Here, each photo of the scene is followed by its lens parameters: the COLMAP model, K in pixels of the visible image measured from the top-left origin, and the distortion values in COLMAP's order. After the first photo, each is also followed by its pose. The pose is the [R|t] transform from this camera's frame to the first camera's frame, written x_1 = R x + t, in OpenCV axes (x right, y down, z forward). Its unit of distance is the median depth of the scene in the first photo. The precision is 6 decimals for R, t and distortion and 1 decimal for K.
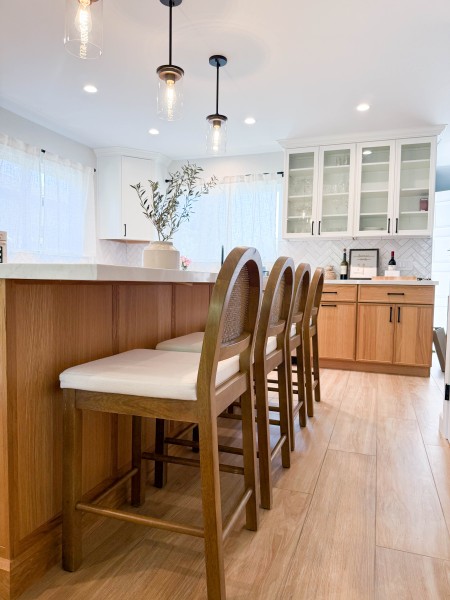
lens RADIAL K [[429.1, 0, 218.0], [0, 429.1, 310.7], [0, 0, 1]] dist [0.044160, -0.045901]
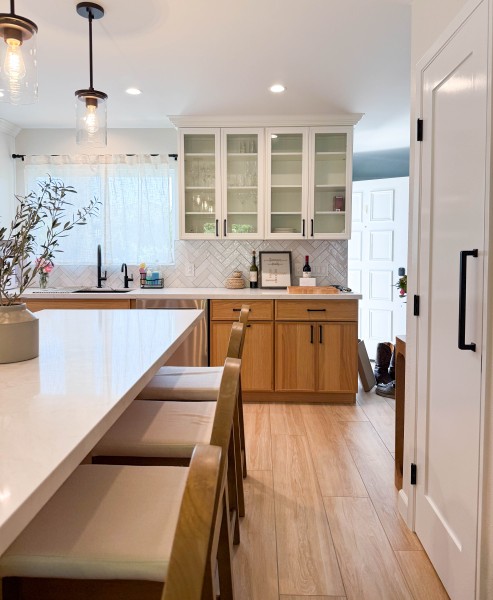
lens RADIAL K [[472.5, 0, 239.6], [0, 472.5, 282.3], [0, 0, 1]] dist [0.100722, -0.133379]
pose [[0.953106, -0.035142, 0.300589, -0.011687], [0.035410, 0.999362, 0.004557, -0.100933], [-0.300558, 0.006300, 0.953743, 0.150224]]
